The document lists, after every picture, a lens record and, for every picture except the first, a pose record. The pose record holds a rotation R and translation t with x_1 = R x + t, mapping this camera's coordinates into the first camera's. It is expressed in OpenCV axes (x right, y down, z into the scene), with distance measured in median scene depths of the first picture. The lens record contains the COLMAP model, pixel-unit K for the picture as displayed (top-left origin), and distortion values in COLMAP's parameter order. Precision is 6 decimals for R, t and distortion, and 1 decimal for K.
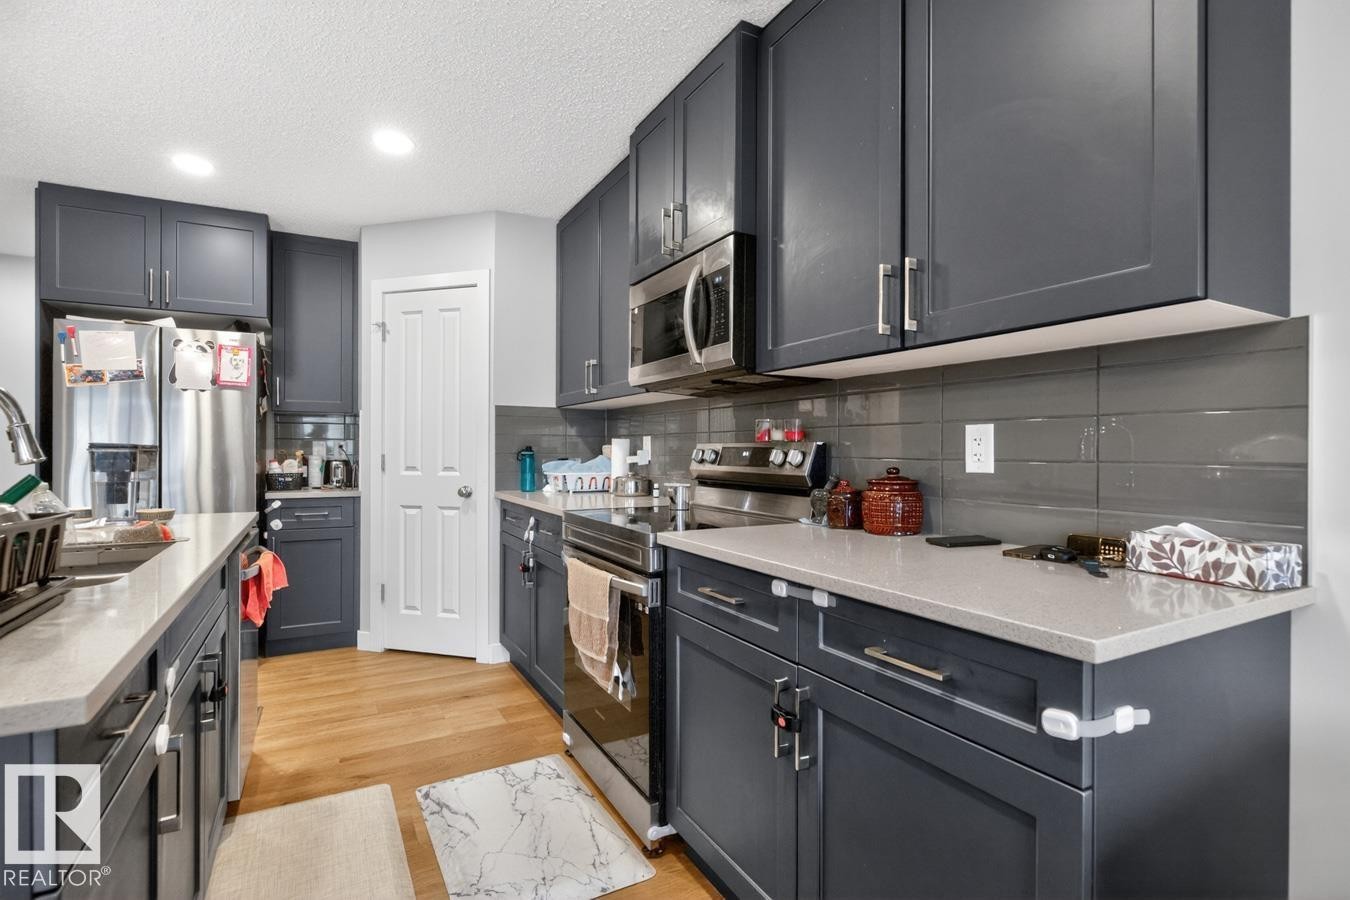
lens RADIAL K [[648.7, 0, 678.7], [0, 648.7, 438.7], [0, 0, 1]] dist [-0.006140, -0.000161]
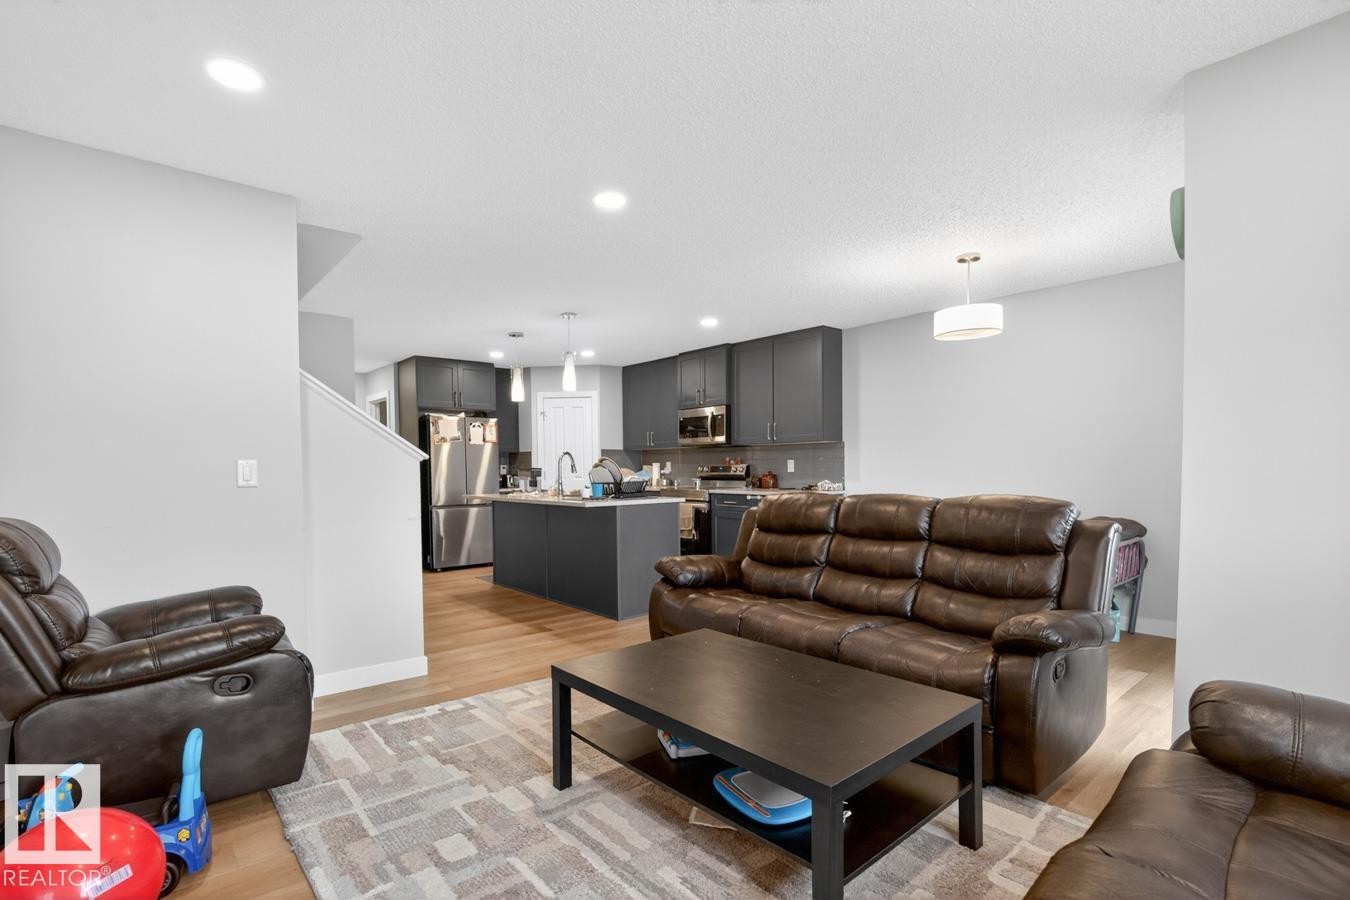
lens RADIAL K [[648.7, 0, 669.1], [0, 648.7, 462.0], [0, 0, 1]] dist [-0.006140, -0.000161]
pose [[0.977689, -0.011898, 0.209723, -0.909321], [0.009745, 0.999889, 0.011297, -0.050157], [-0.209834, -0.009001, 0.977696, -2.258117]]
